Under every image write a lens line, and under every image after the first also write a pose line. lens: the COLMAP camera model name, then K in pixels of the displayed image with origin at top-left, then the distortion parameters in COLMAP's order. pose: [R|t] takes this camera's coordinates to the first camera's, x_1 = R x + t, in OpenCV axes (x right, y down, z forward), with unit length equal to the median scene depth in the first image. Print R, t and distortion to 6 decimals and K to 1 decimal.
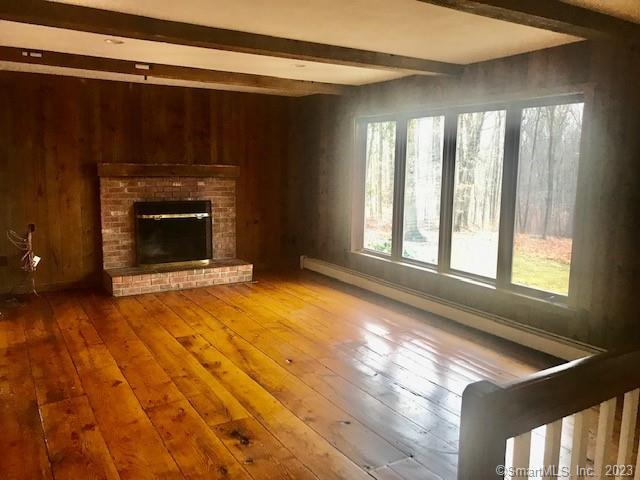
lens RADIAL K [[526.8, 0, 316.6], [0, 526.8, 239.8], [0, 0, 1]] dist [0.036204, -0.028900]
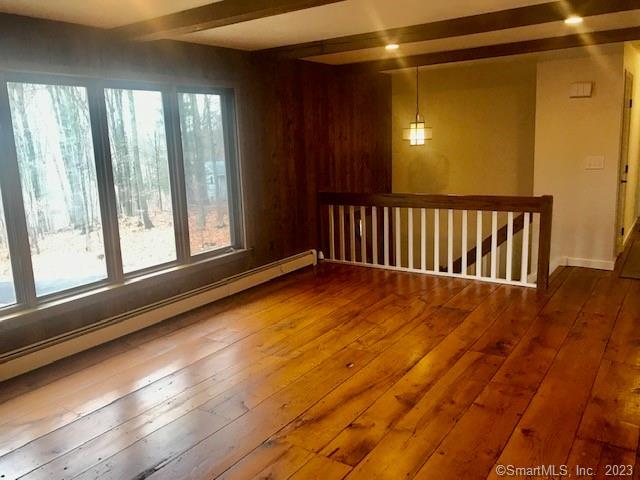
lens RADIAL K [[526.8, 0, 312.9], [0, 526.8, 236.2], [0, 0, 1]] dist [0.036204, -0.028900]
pose [[-0.403339, -0.167491, 0.899591, -0.836274], [0.168699, 0.952643, 0.253005, -0.225451], [-0.899366, 0.253807, -0.355982, 1.389227]]
